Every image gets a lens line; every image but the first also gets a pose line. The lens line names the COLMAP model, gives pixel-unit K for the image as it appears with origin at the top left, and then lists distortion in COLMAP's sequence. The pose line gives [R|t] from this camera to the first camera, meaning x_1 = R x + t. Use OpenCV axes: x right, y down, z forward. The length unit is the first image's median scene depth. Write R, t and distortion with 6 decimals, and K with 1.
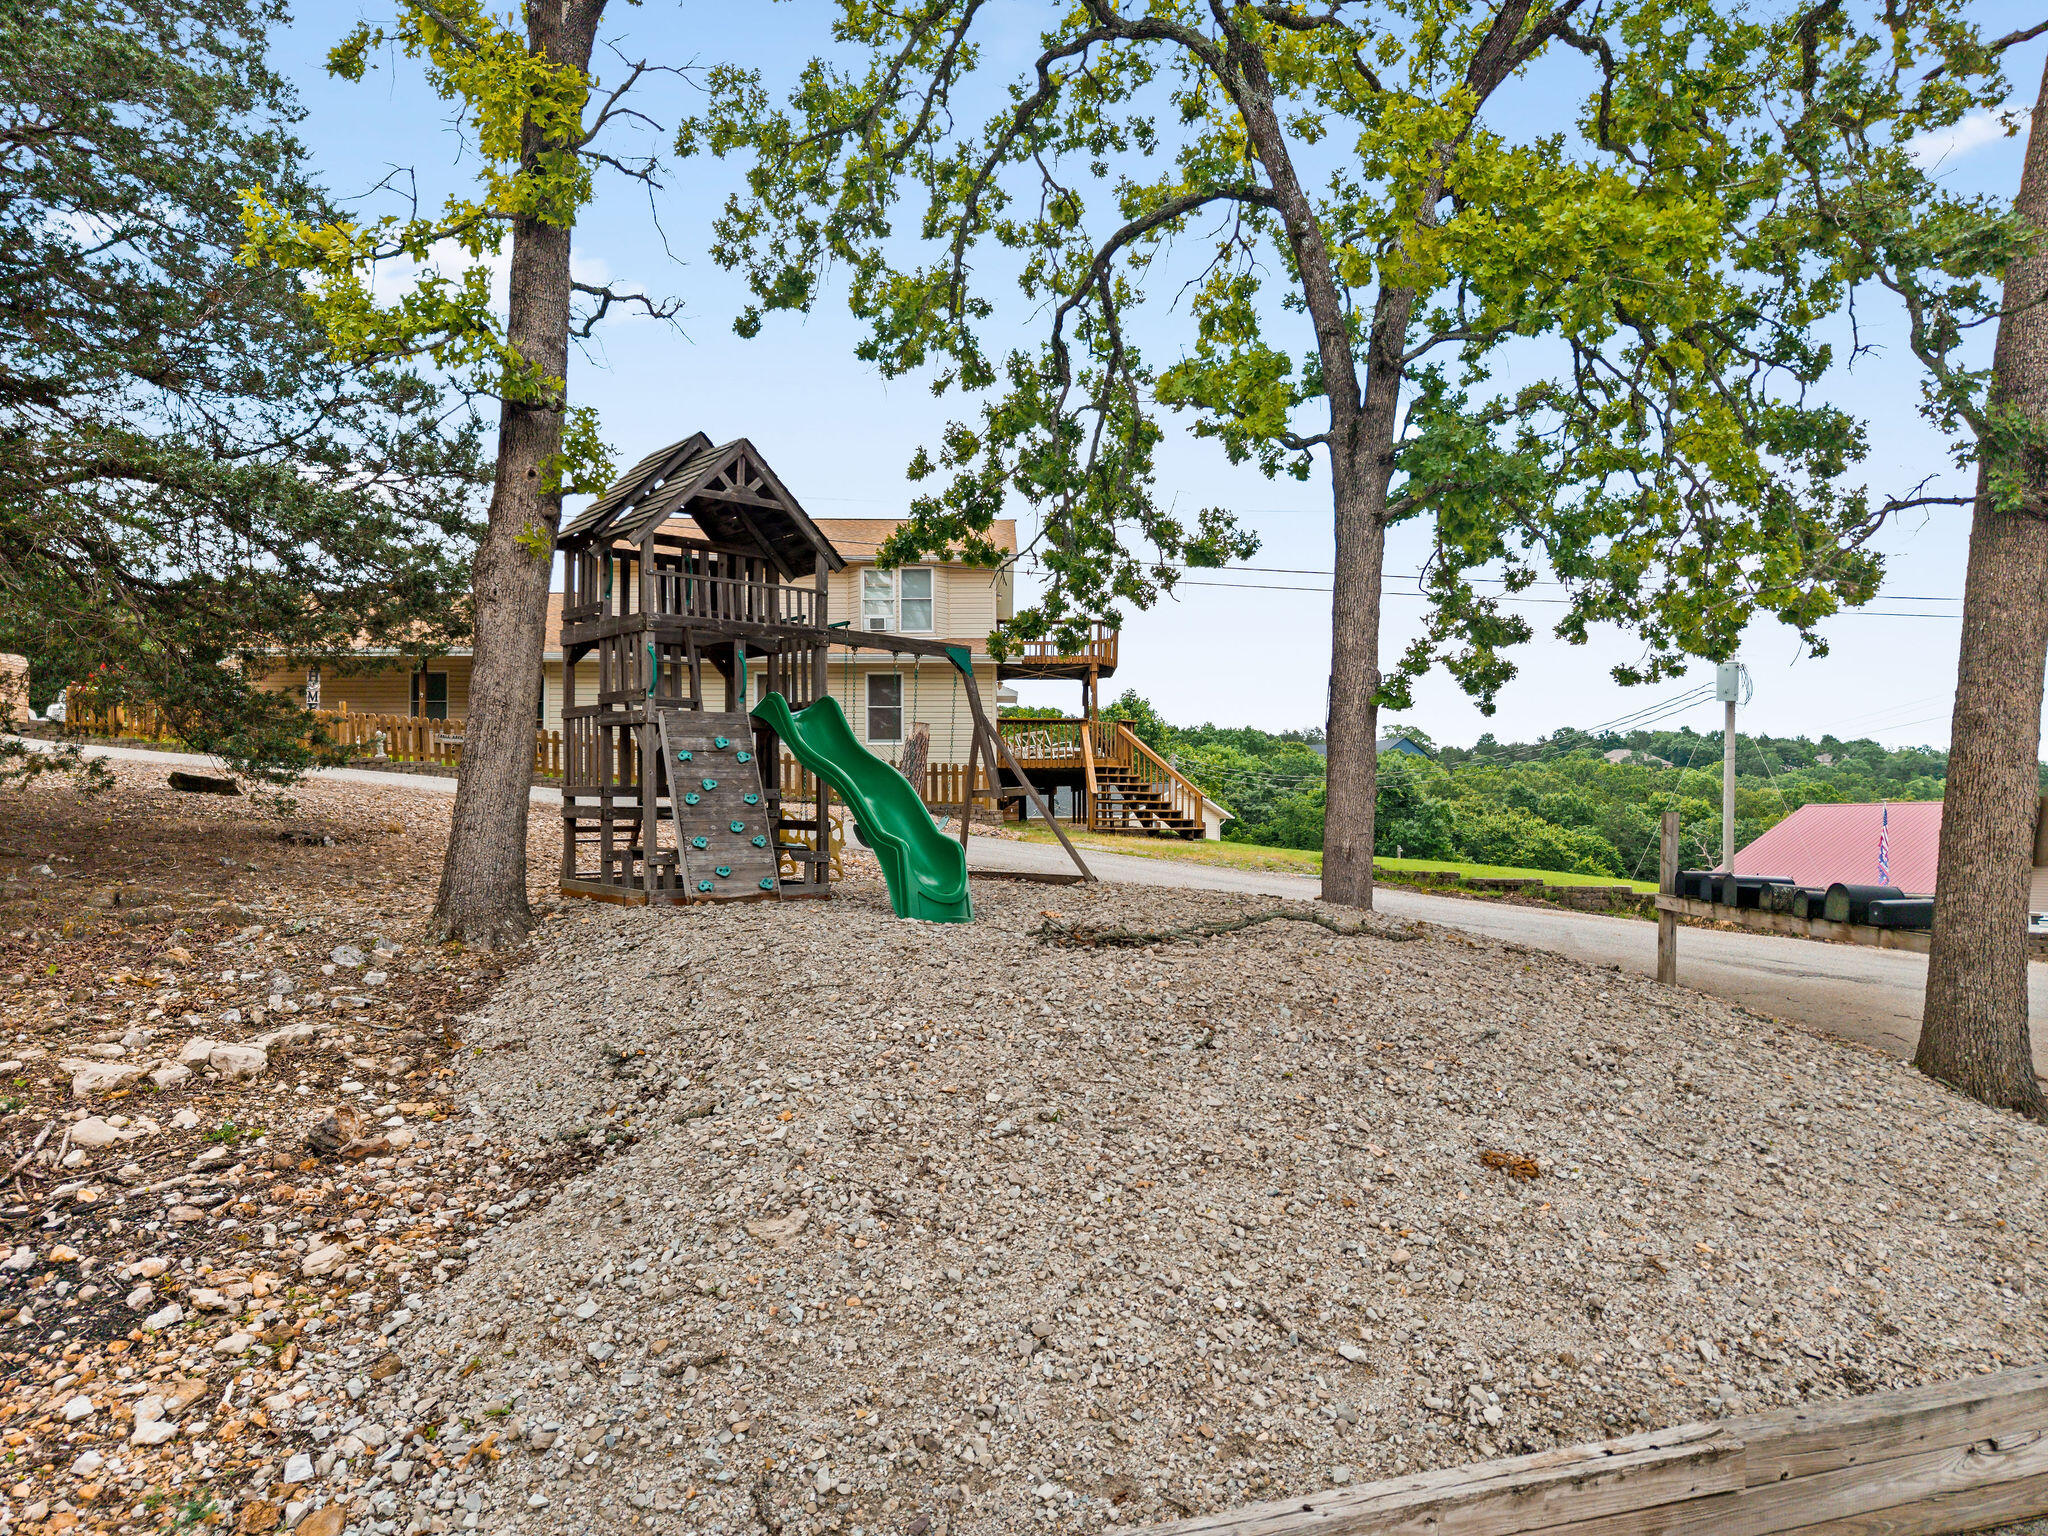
lens RADIAL K [[1322.3, 0, 1024.0], [0, 1322.3, 768.0], [0, 0, 1]] dist [0.002913, 0.000121]
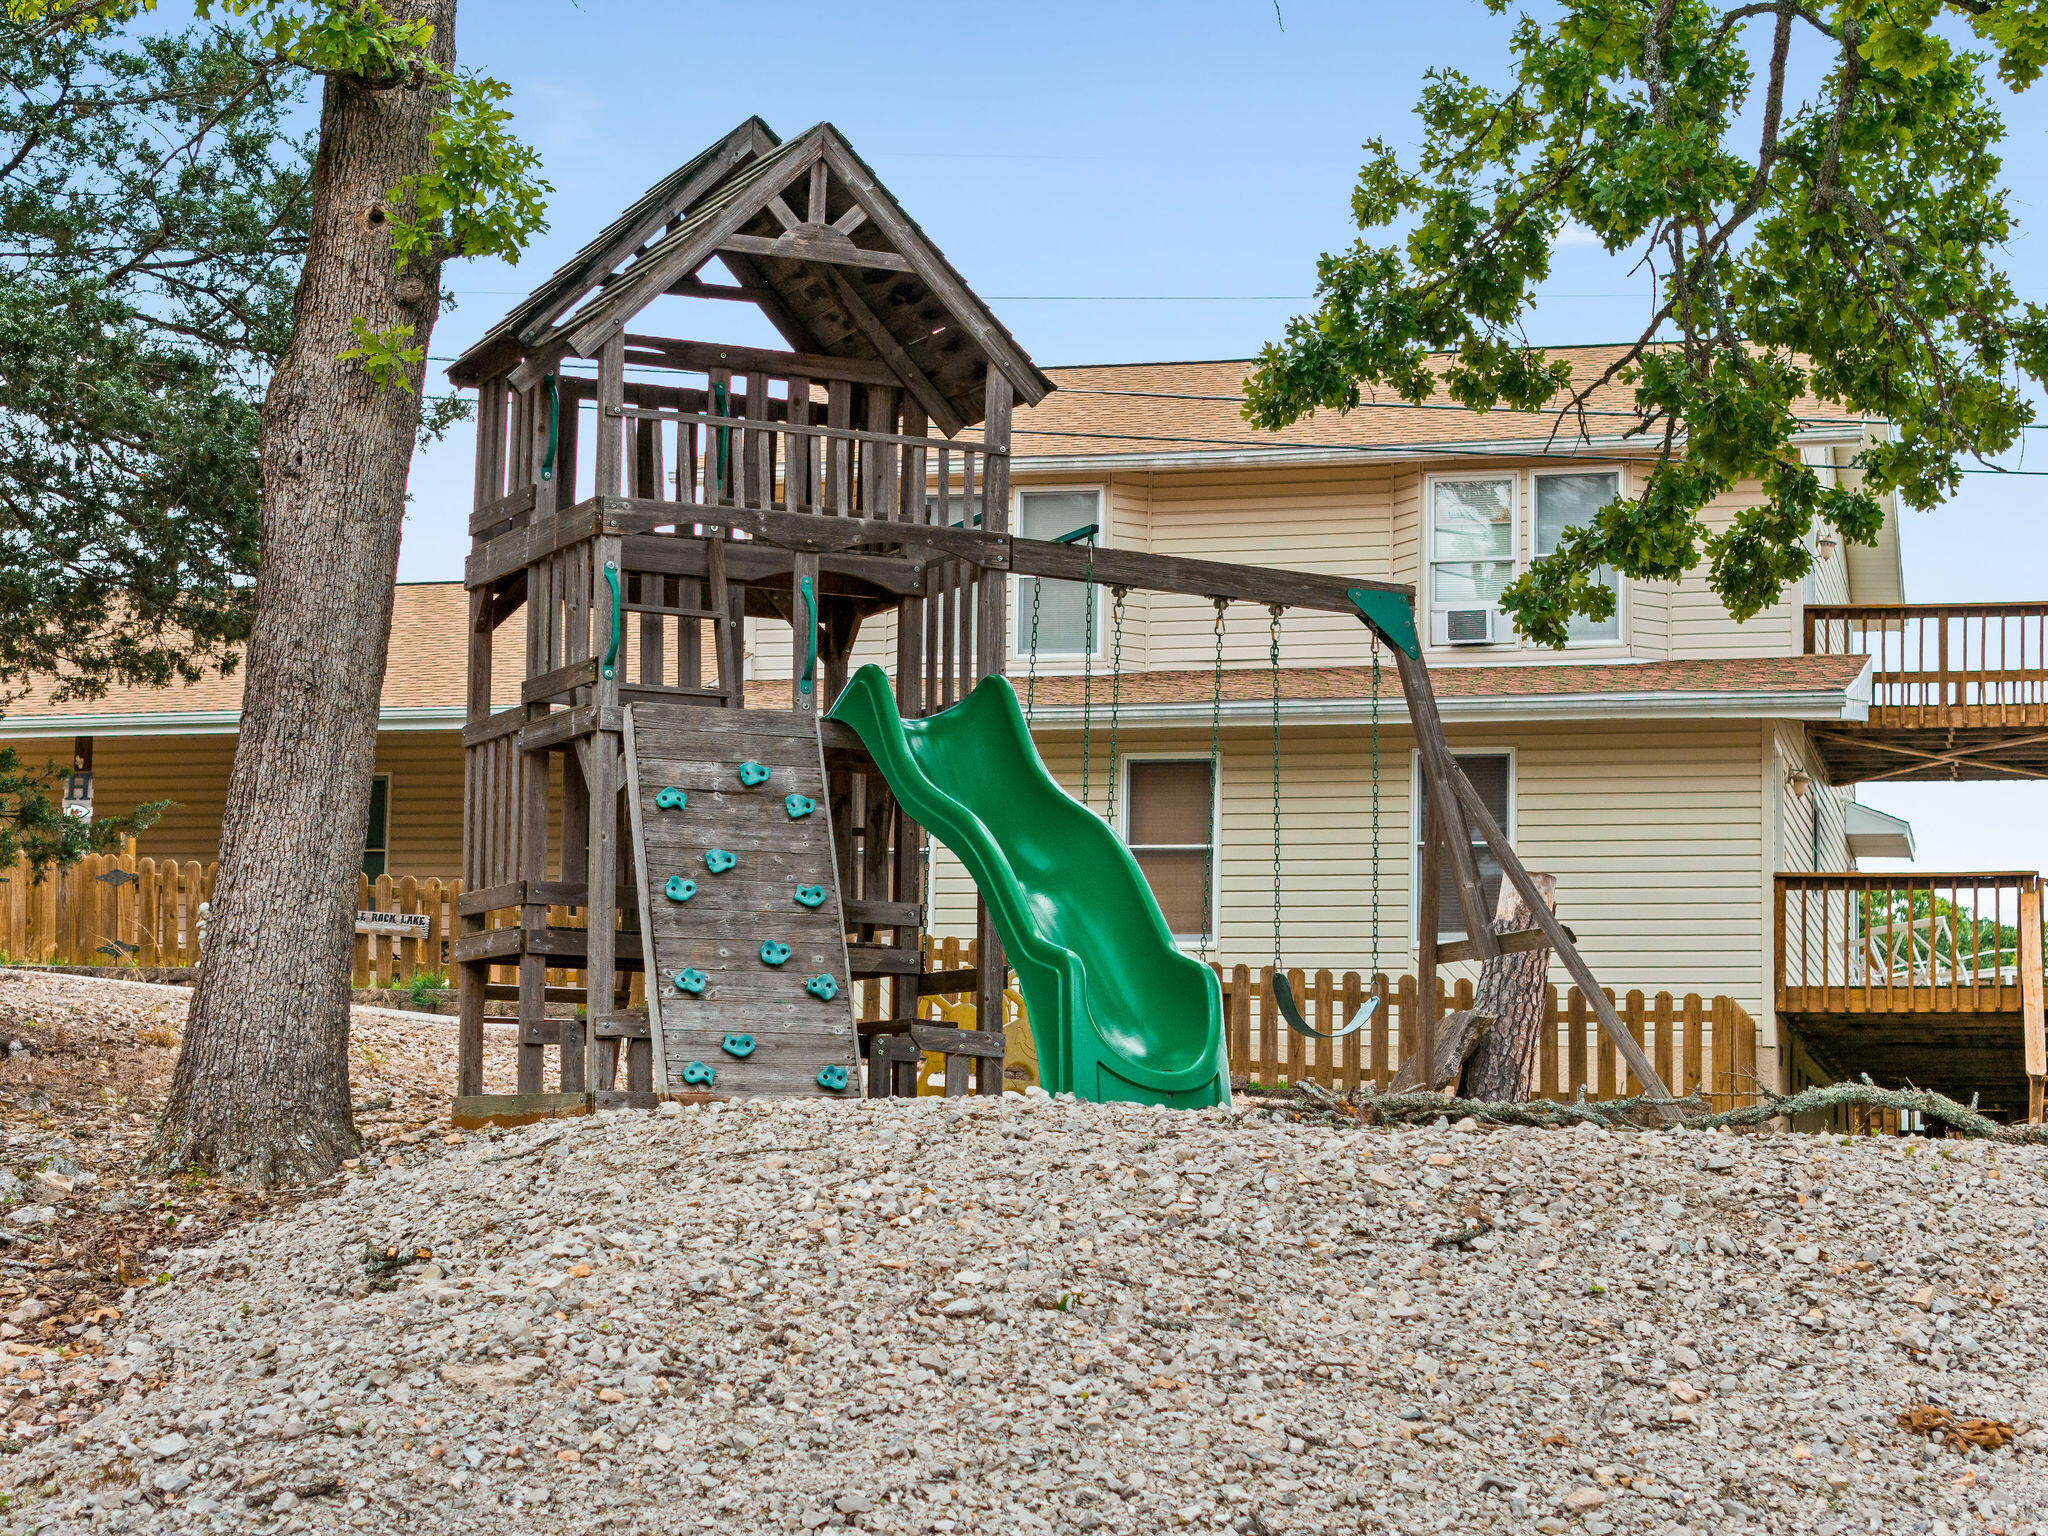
lens RADIAL K [[4240.2, 0, 1024.0], [0, 4240.2, 768.0], [0, 0, 1]] dist [0.015386, 0.610583]
pose [[0.956455, -0.018403, -0.291298, 0.277805], [-0.011448, 0.994877, -0.100442, 0.120323], [0.291654, 0.099403, 0.951345, -0.357946]]
